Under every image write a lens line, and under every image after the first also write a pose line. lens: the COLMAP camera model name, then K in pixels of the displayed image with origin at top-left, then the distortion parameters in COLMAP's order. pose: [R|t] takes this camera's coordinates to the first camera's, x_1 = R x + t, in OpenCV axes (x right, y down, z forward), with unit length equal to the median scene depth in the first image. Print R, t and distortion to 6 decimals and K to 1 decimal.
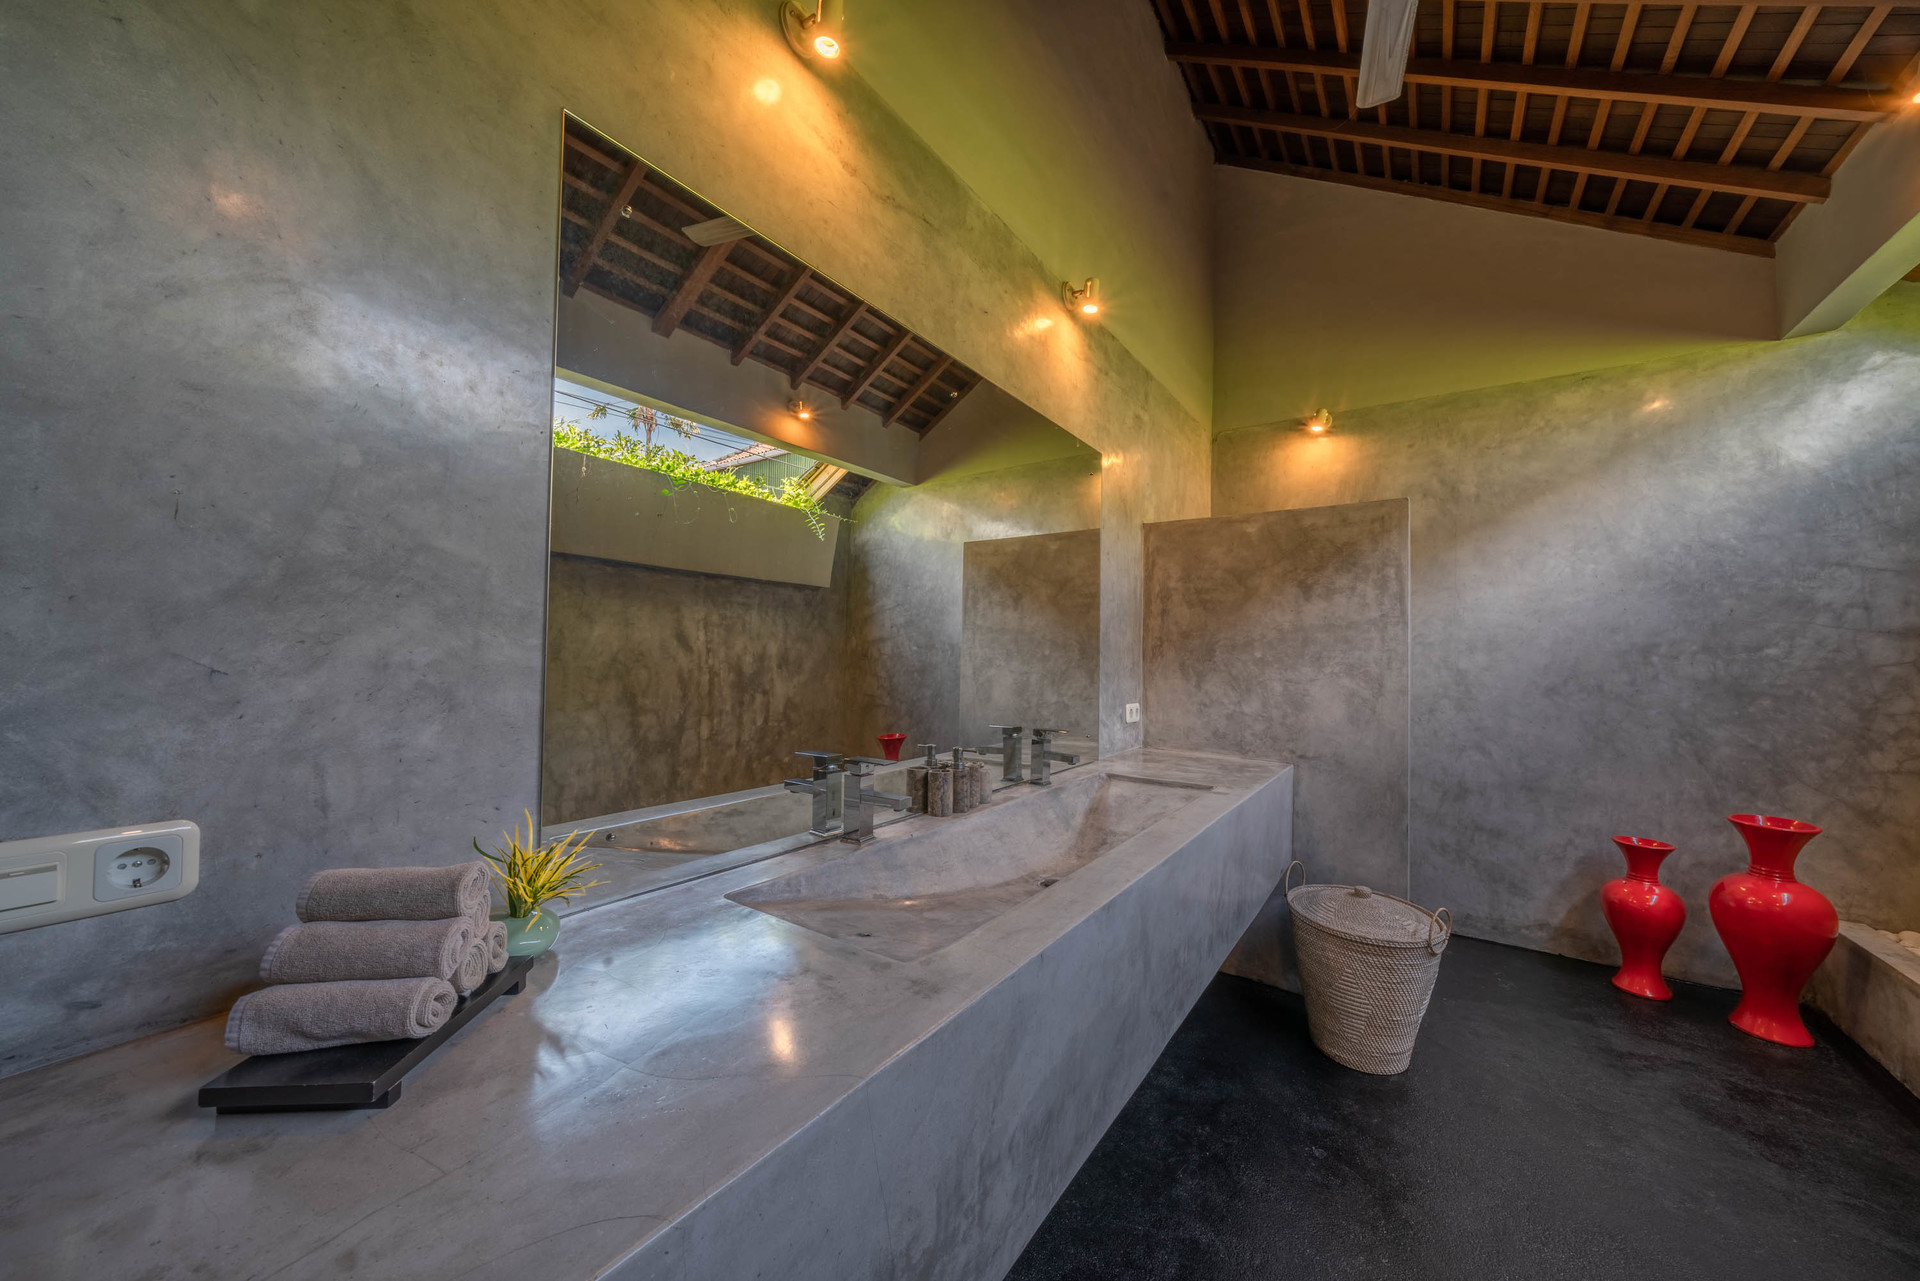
lens RADIAL K [[655.0, 0, 960.0], [0, 655.0, 640.5], [0, 0, 1]] dist [-0.007944, -0.000033]
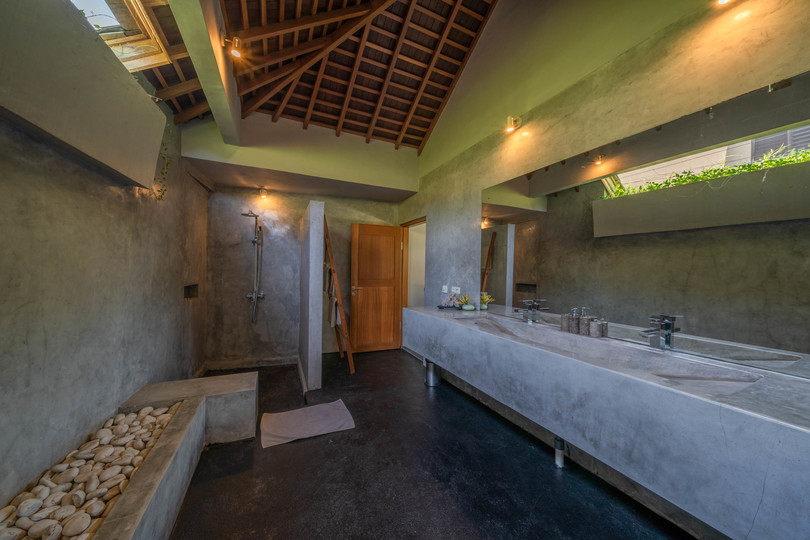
lens RADIAL K [[276.3, 0, 405.0], [0, 276.3, 270.0], [0, 0, 1]] dist [-0.007944, -0.000033]
pose [[-0.480202, -0.006699, -0.877132, 1.290505], [0.010410, 0.999857, -0.013335, 0.015217], [0.877096, -0.015535, -0.480064, 0.954802]]
